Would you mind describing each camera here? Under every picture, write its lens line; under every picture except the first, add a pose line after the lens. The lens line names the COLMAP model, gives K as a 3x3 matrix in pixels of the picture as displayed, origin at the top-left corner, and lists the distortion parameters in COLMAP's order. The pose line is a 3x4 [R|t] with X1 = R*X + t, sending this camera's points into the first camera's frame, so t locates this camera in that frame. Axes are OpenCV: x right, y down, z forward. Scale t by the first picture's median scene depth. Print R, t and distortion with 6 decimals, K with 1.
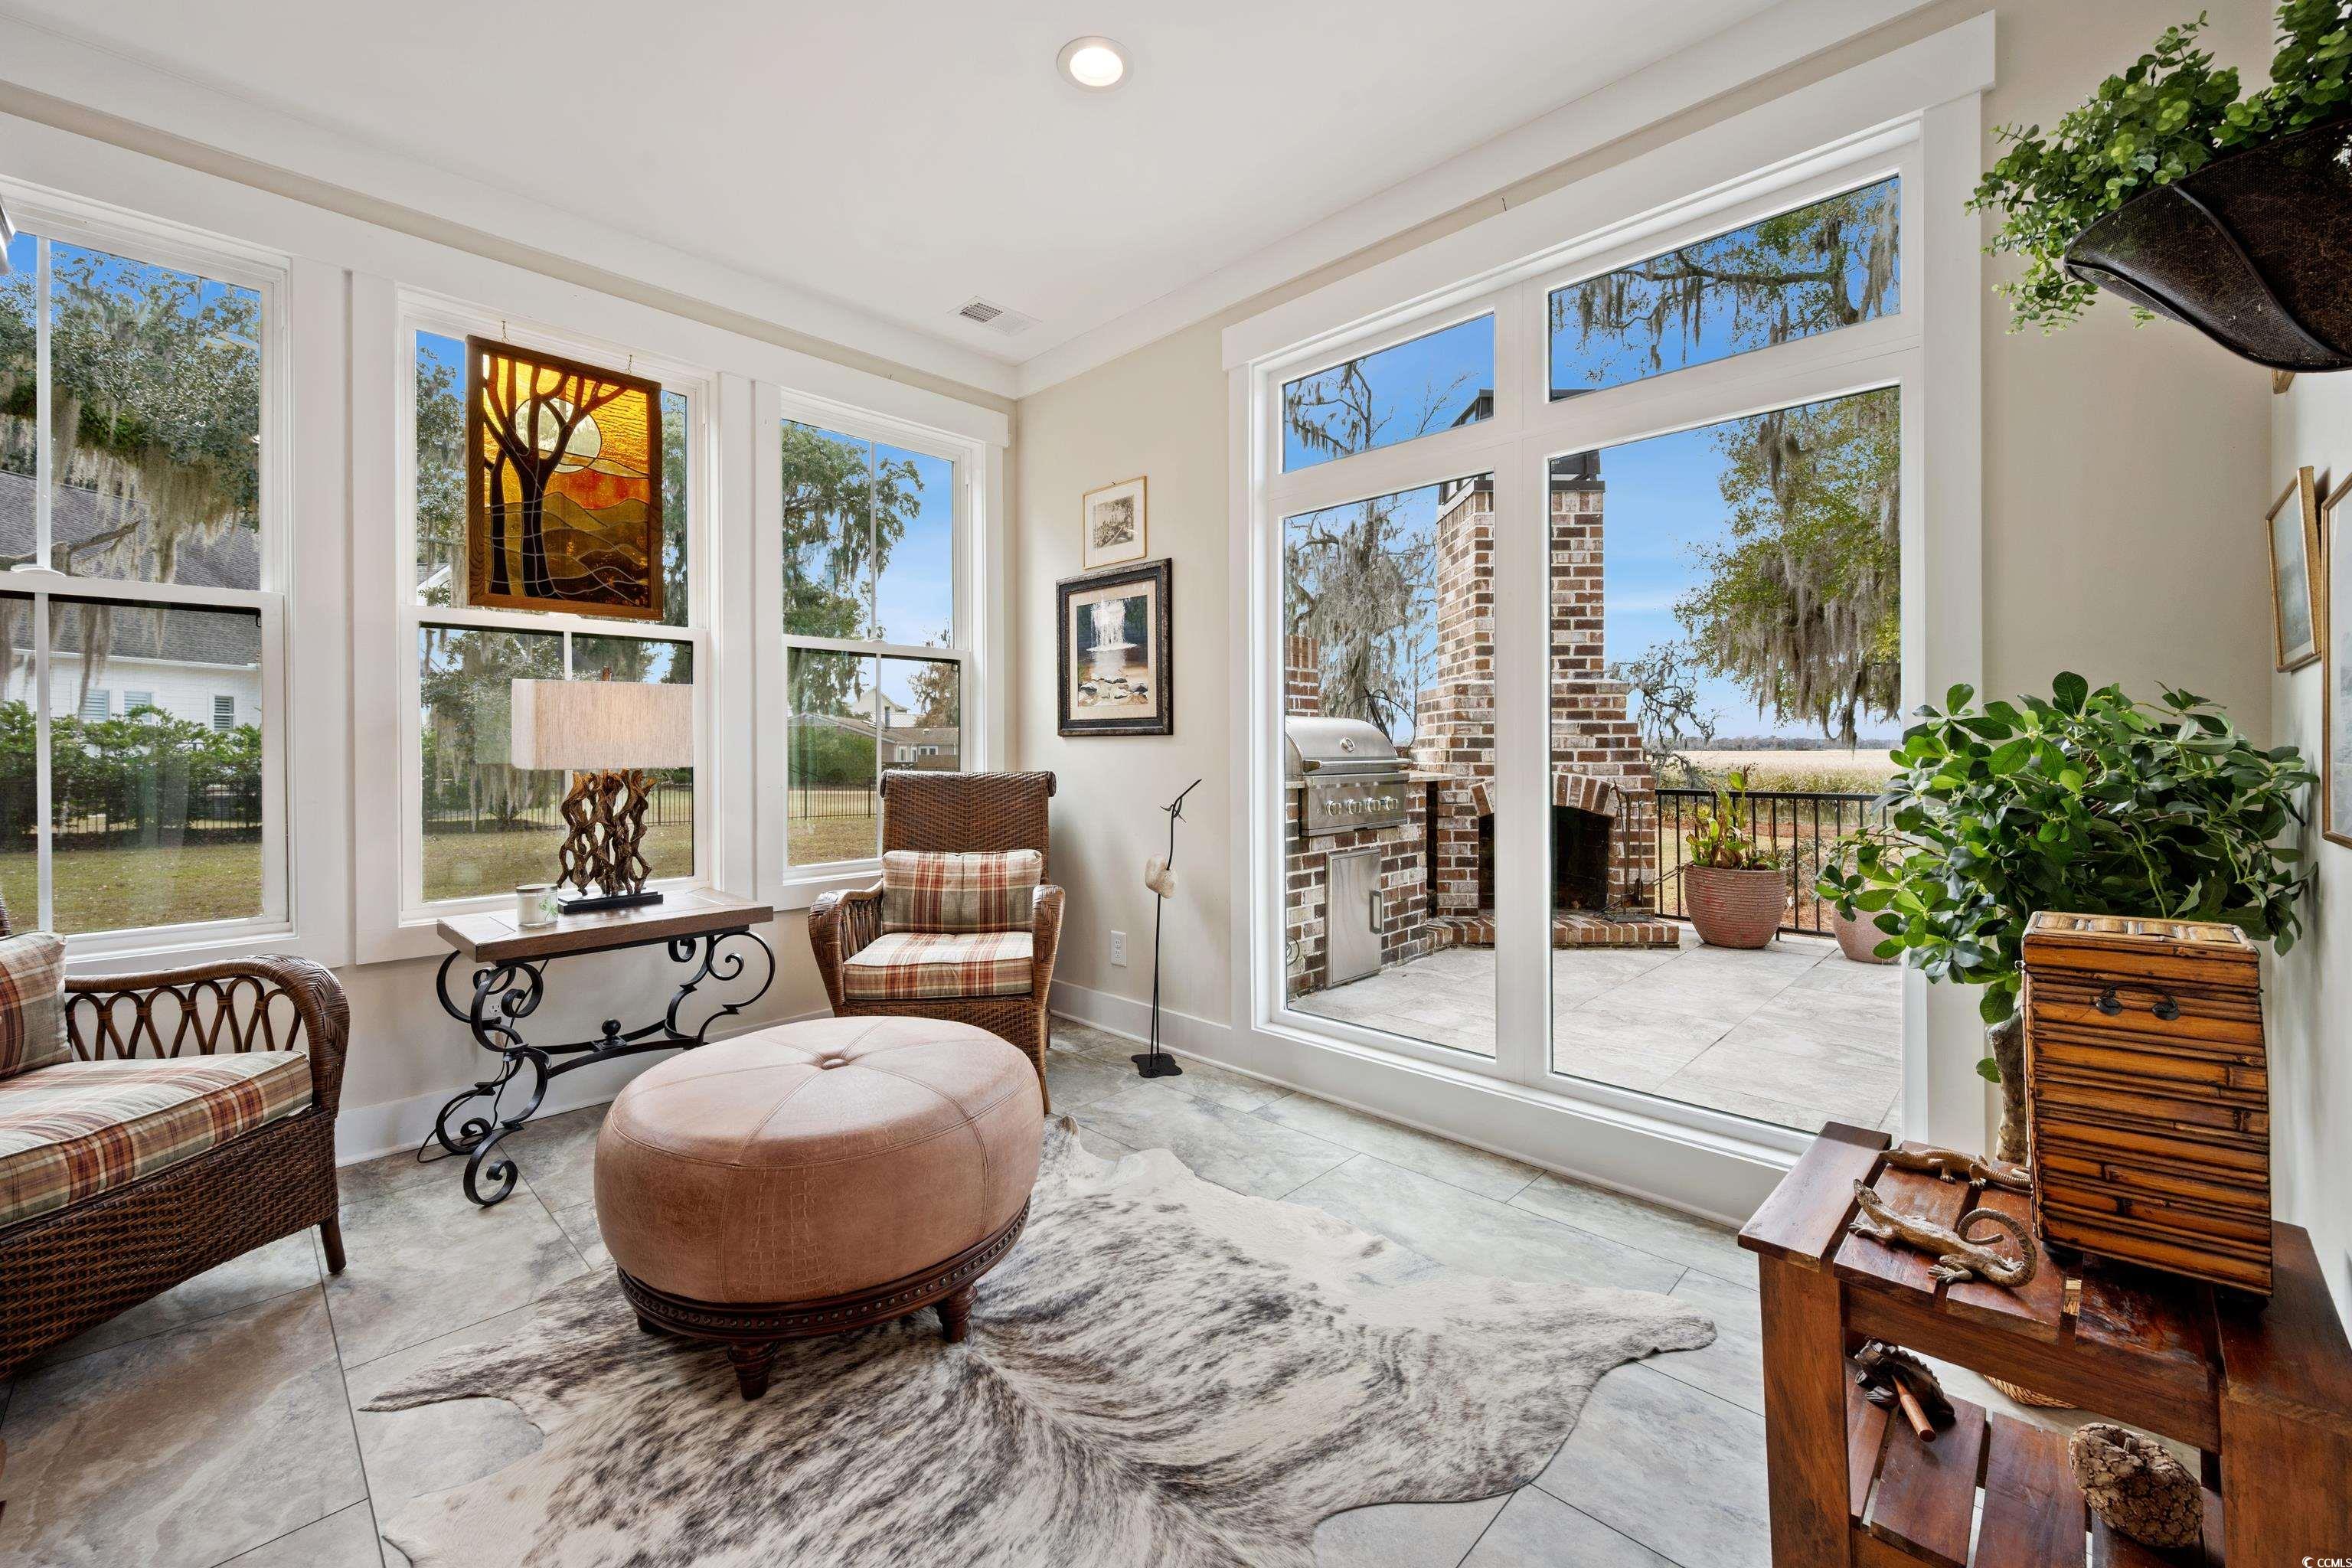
lens RADIAL K [[947.2, 0, 1181.2], [0, 947.2, 751.1], [0, 0, 1]] dist [-0.010259, 0.000165]
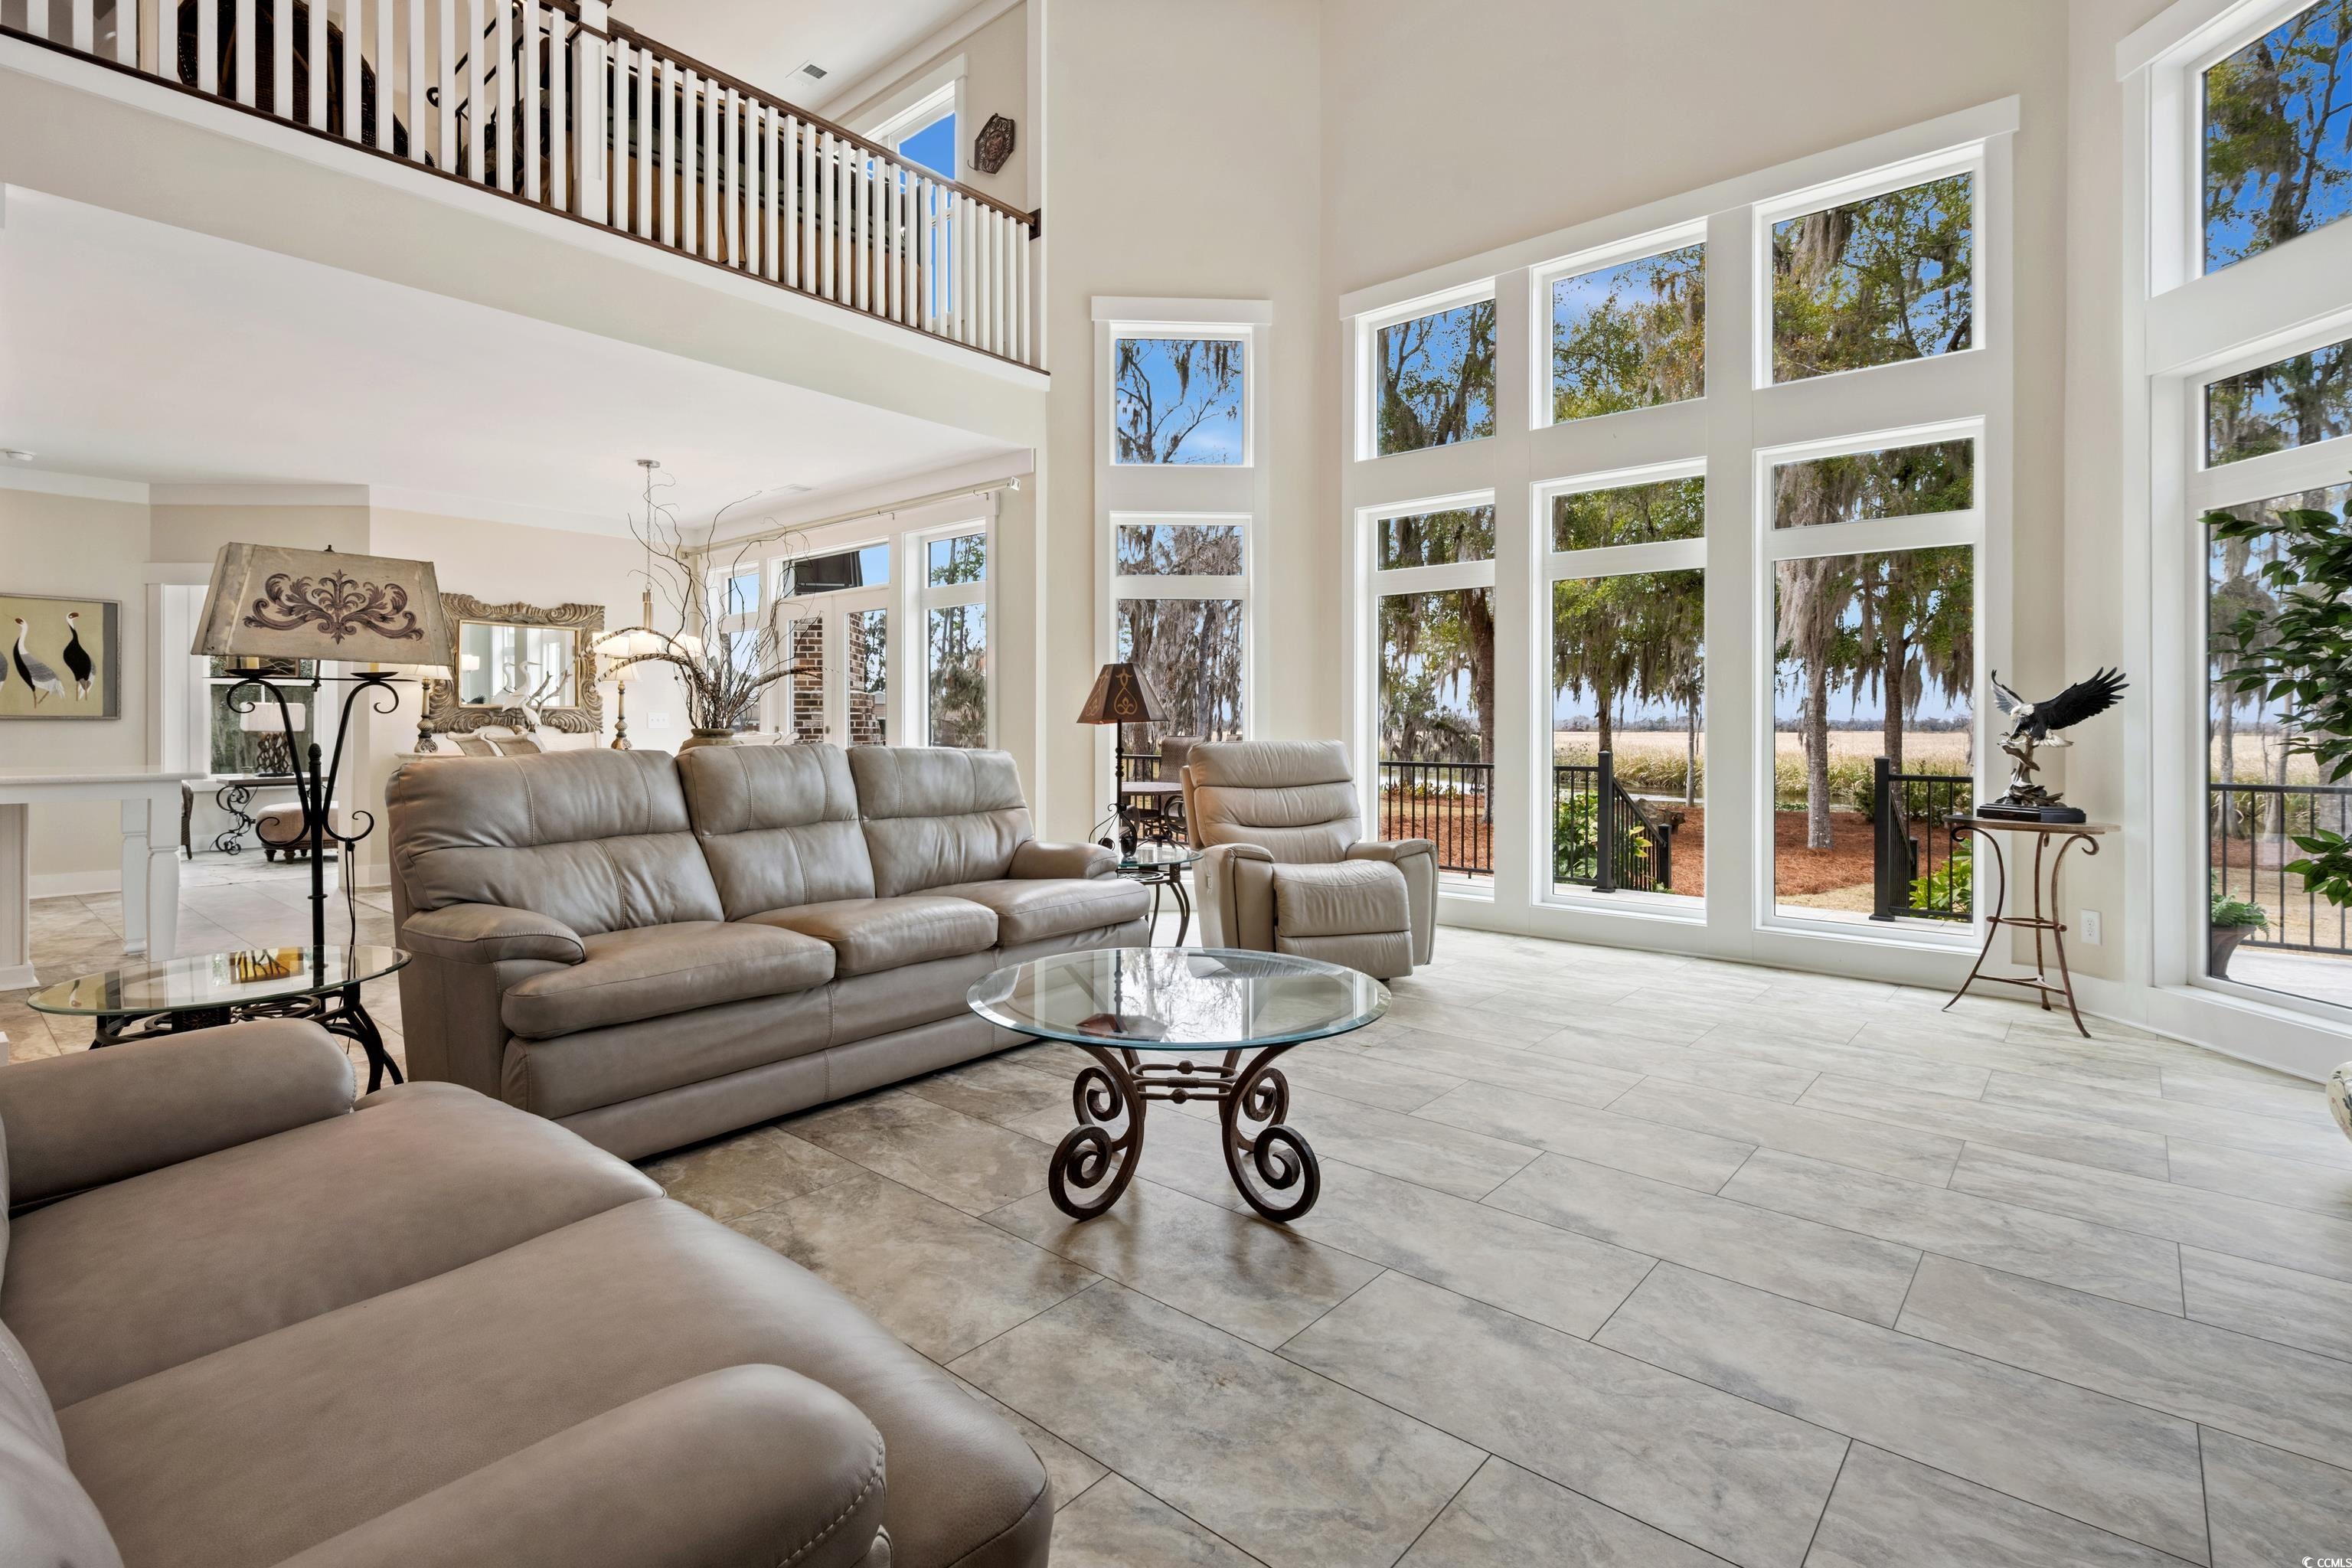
lens RADIAL K [[1111.3, 0, 1171.8], [0, 1111.3, 723.6], [0, 0, 1]] dist [-0.000488, -0.000227]
pose [[0.998520, 0.005760, 0.054088, 2.118968], [-0.005456, 0.999969, -0.005760, -0.005339], [-0.054119, 0.005457, 0.998520, -2.782116]]
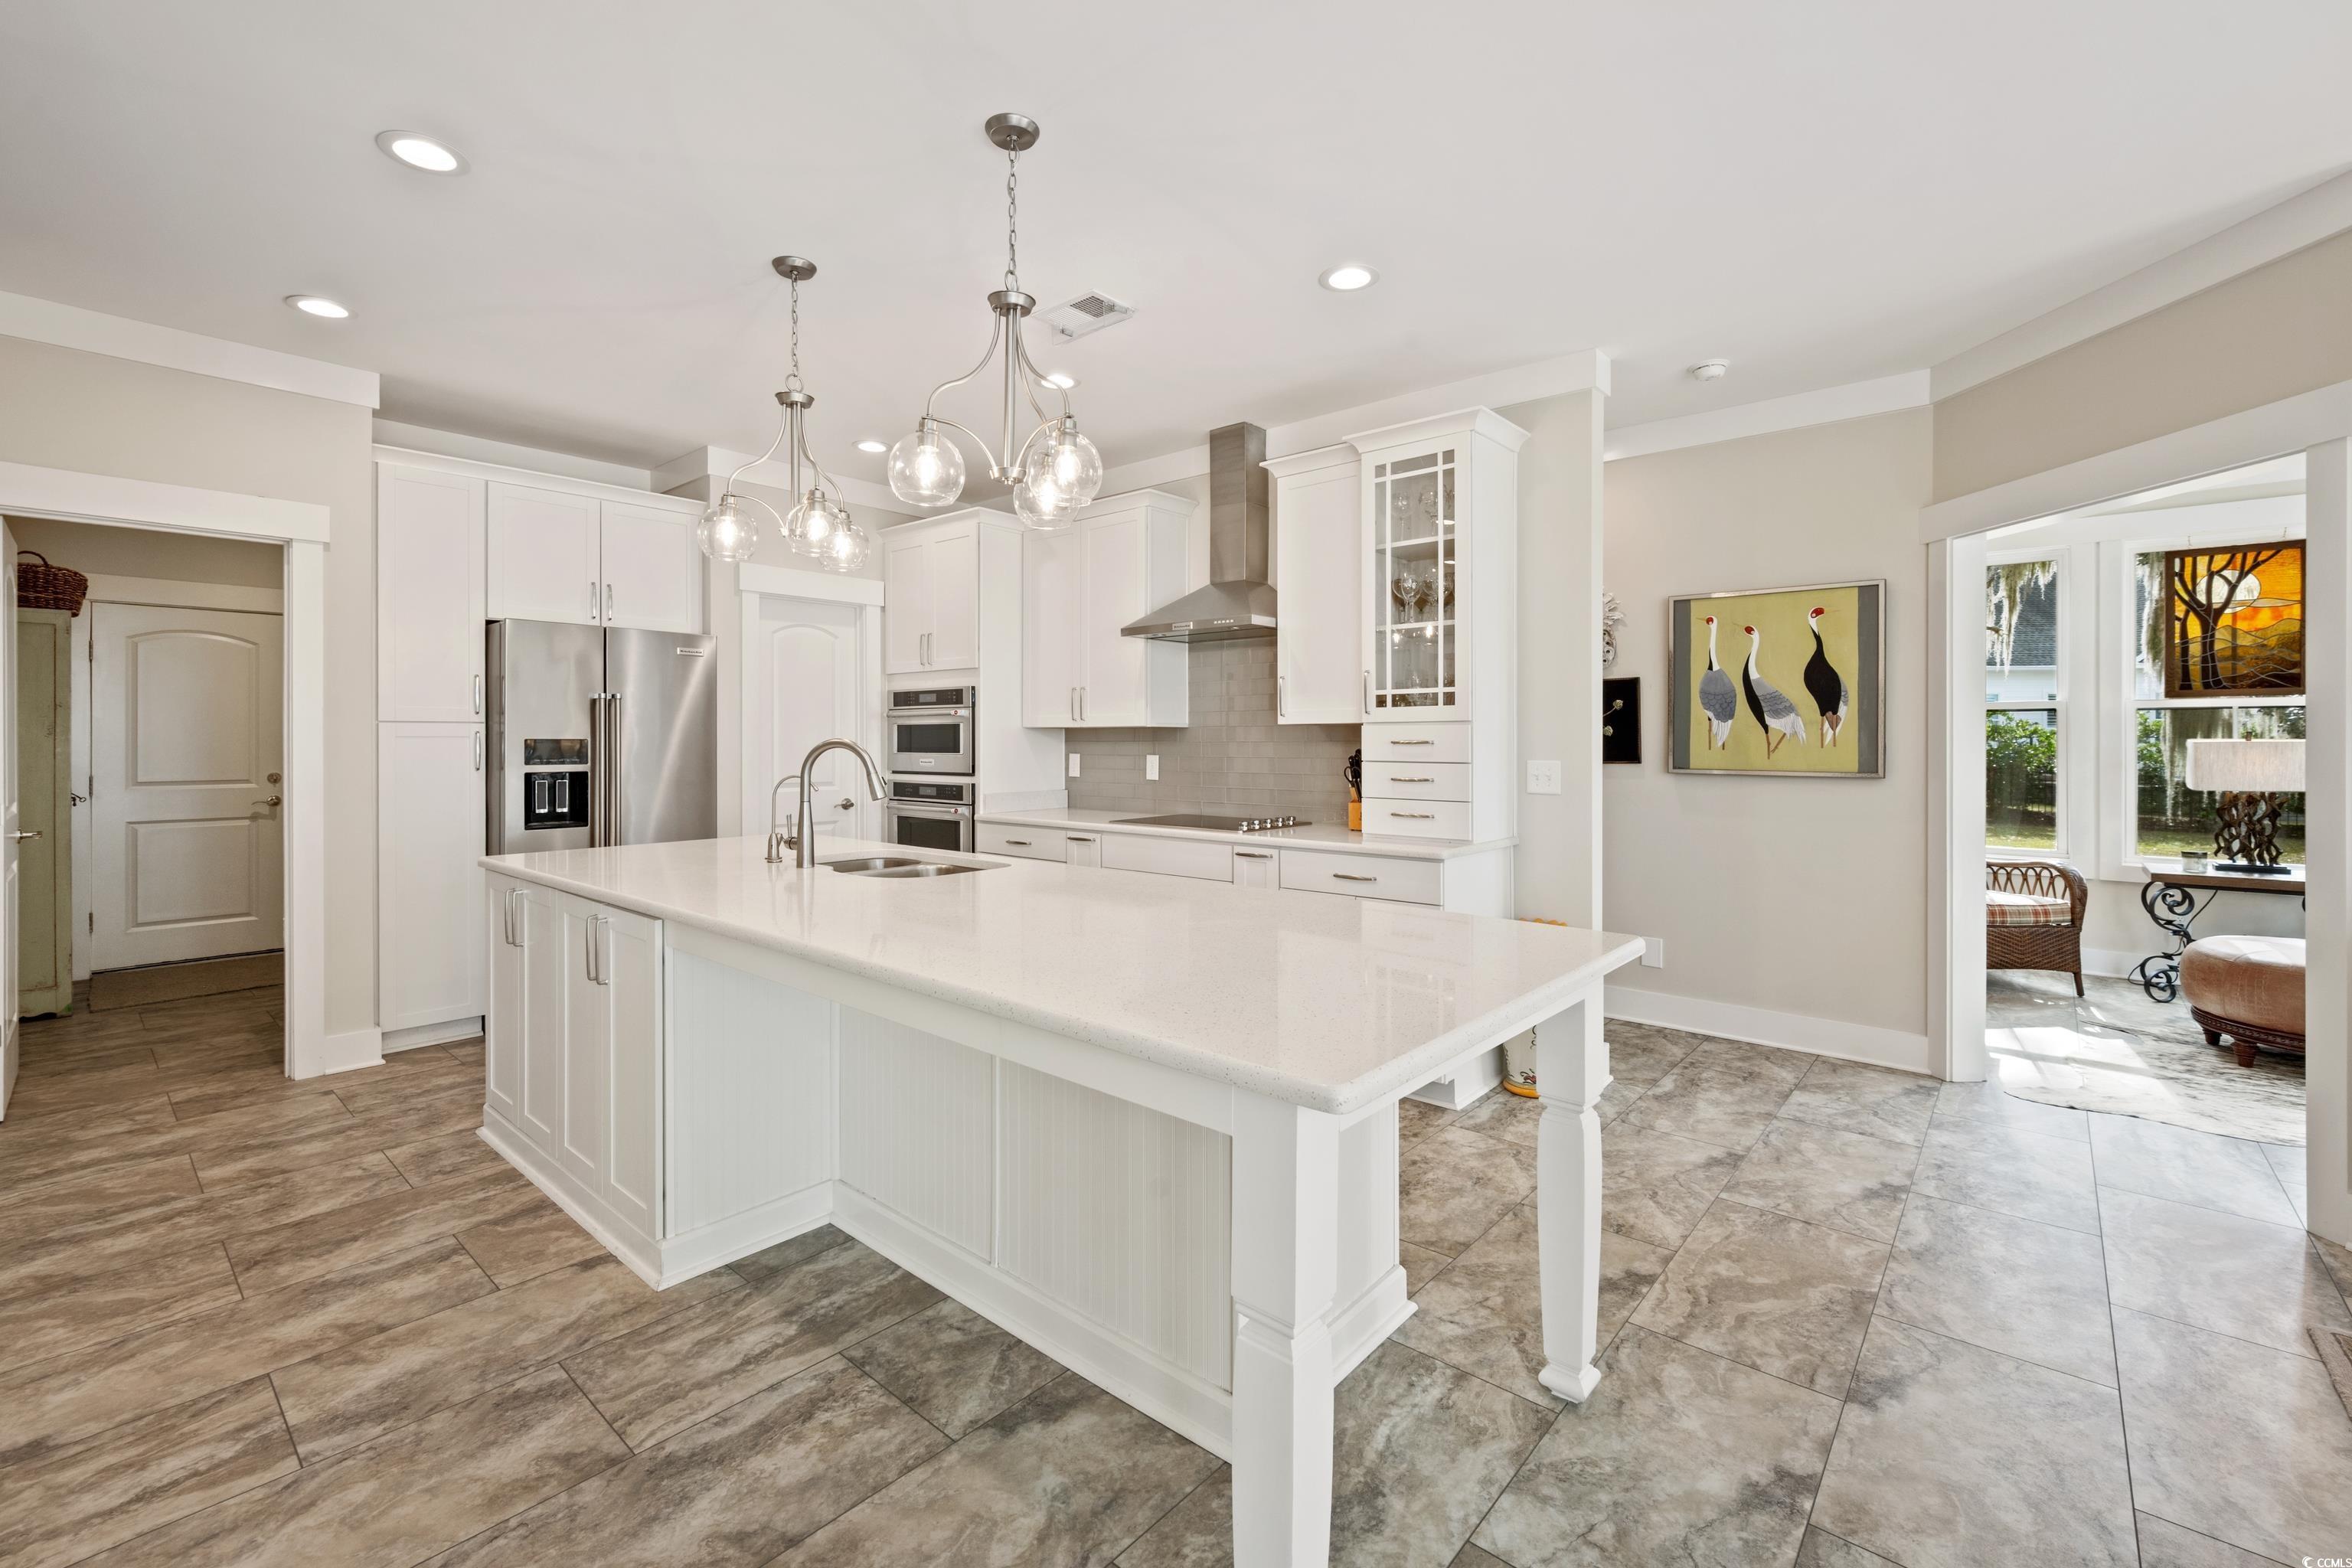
lens RADIAL K [[991.9, 0, 1172.6], [0, 991.9, 735.9], [0, 0, 1]] dist [0.000596, 0.000280]
pose [[0.045596, 0.002122, -0.998958, 1.084166], [-0.001329, 0.999997, 0.002064, -0.081051], [0.998959, 0.001234, 0.045598, -1.020141]]
